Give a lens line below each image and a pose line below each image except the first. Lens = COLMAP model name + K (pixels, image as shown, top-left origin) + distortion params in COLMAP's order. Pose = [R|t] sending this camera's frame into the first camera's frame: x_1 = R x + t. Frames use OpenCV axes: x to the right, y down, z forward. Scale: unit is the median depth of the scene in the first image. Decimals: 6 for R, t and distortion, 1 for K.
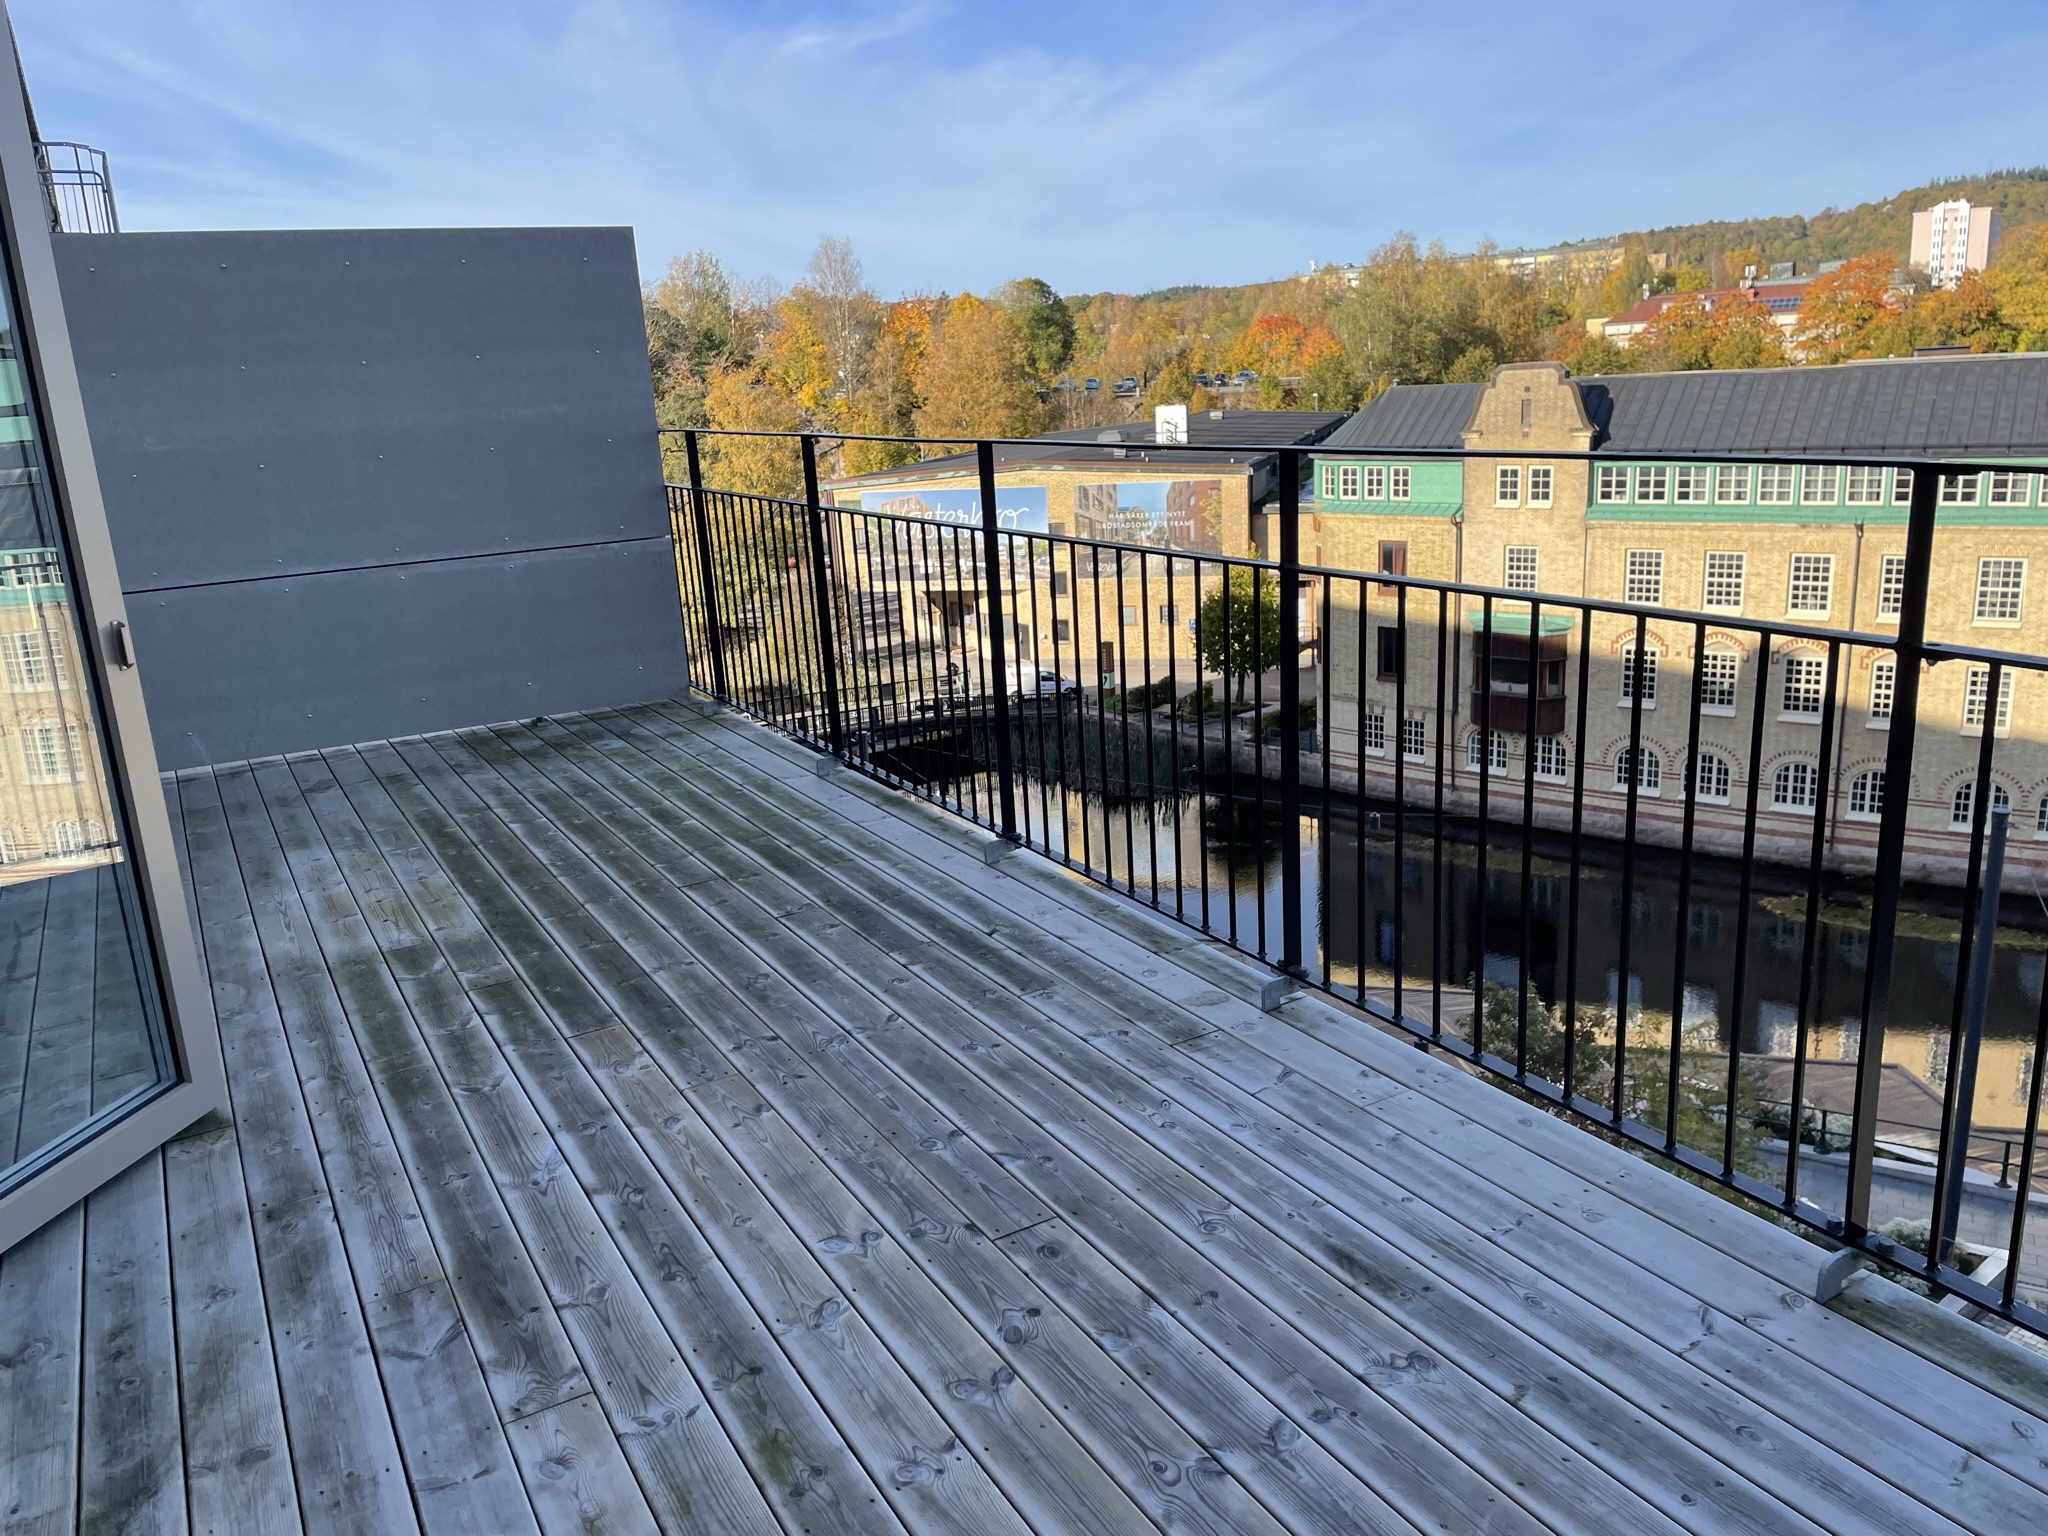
lens RADIAL K [[1549.2, 0, 1024.3], [0, 1549.2, 778.2], [0, 0, 1]] dist [0.083364, -0.105826]
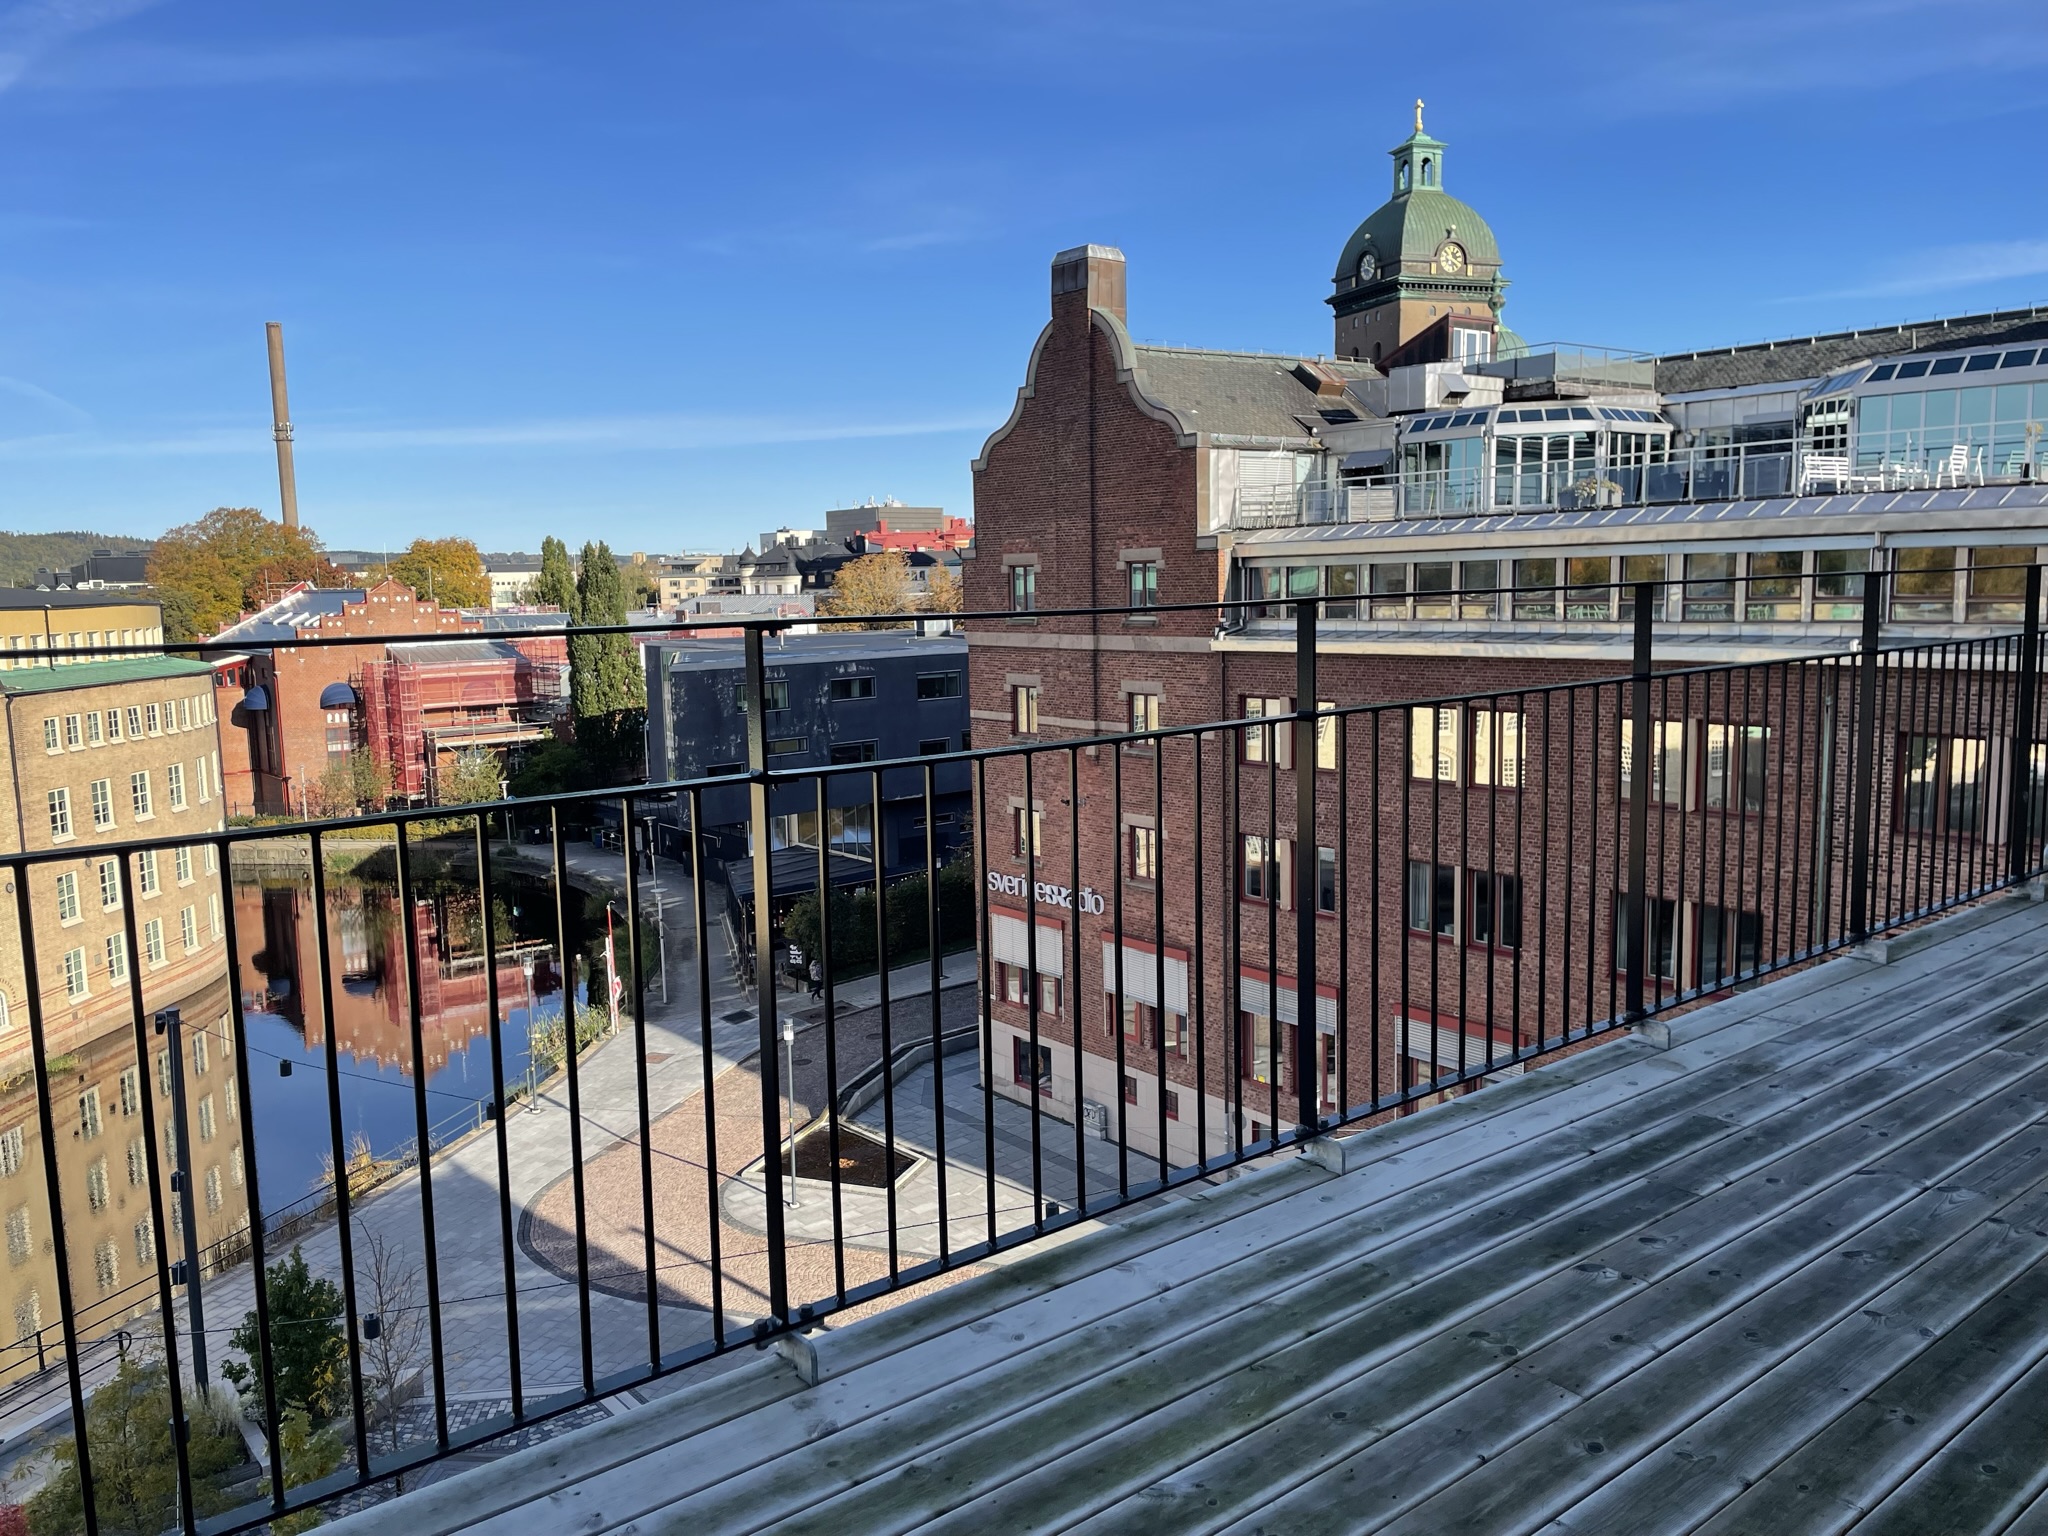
lens RADIAL K [[1549.2, 0, 1024.3], [0, 1549.2, 778.2], [0, 0, 1]] dist [0.083364, -0.105826]
pose [[-0.160556, -0.064587, 0.984911, -0.738926], [0.291900, 0.950115, 0.109889, -0.254496], [-0.942877, 0.305139, -0.133694, 1.251121]]
